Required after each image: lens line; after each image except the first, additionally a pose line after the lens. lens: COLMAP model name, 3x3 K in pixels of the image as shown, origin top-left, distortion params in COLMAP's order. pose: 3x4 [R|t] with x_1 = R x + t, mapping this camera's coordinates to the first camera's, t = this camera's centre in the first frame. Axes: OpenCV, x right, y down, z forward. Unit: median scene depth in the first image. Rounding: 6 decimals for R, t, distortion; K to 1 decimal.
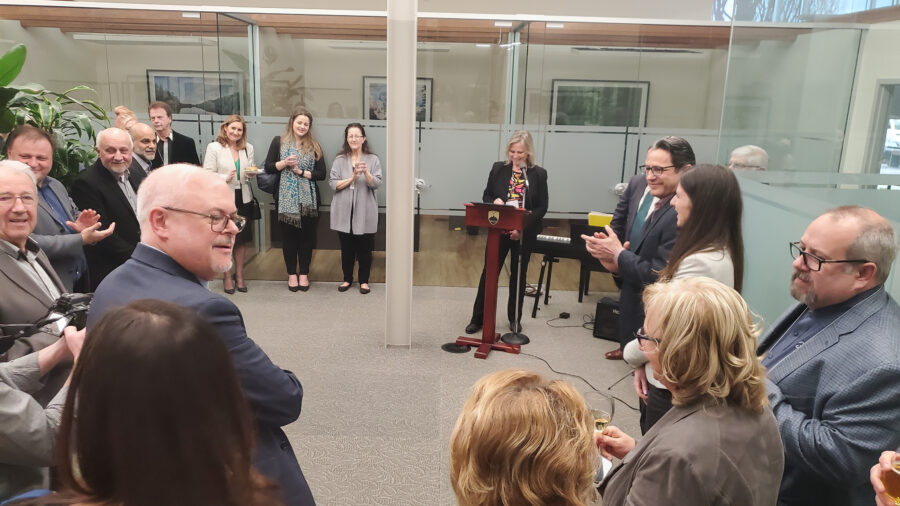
lens RADIAL K [[716.0, 0, 450.0], [0, 716.0, 253.0], [0, 0, 1]] dist [-0.046879, -0.002804]
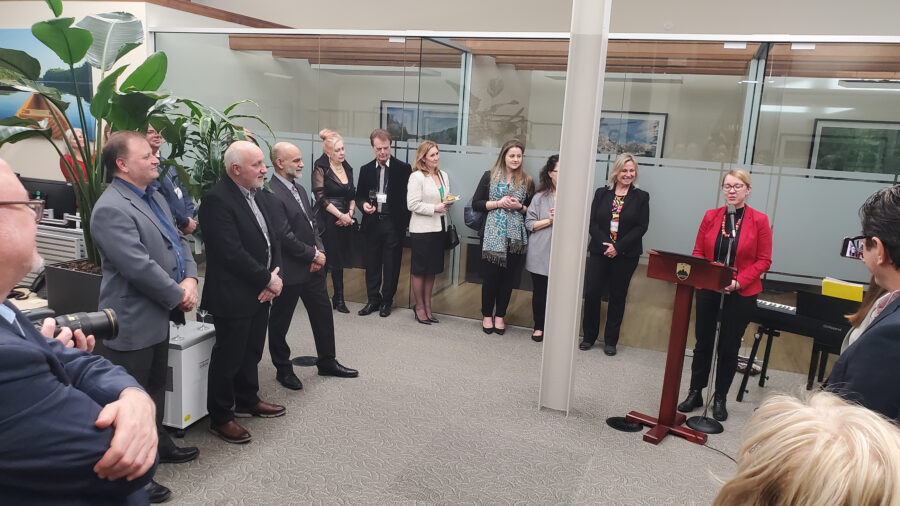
lens RADIAL K [[716.0, 0, 450.0], [0, 716.0, 253.0], [0, 0, 1]] dist [-0.046879, -0.002804]
pose [[0.928127, 0.082440, -0.363019, 0.084050], [-0.105600, 0.993418, -0.044386, -0.005065], [0.356971, 0.079531, 0.930724, 0.118753]]
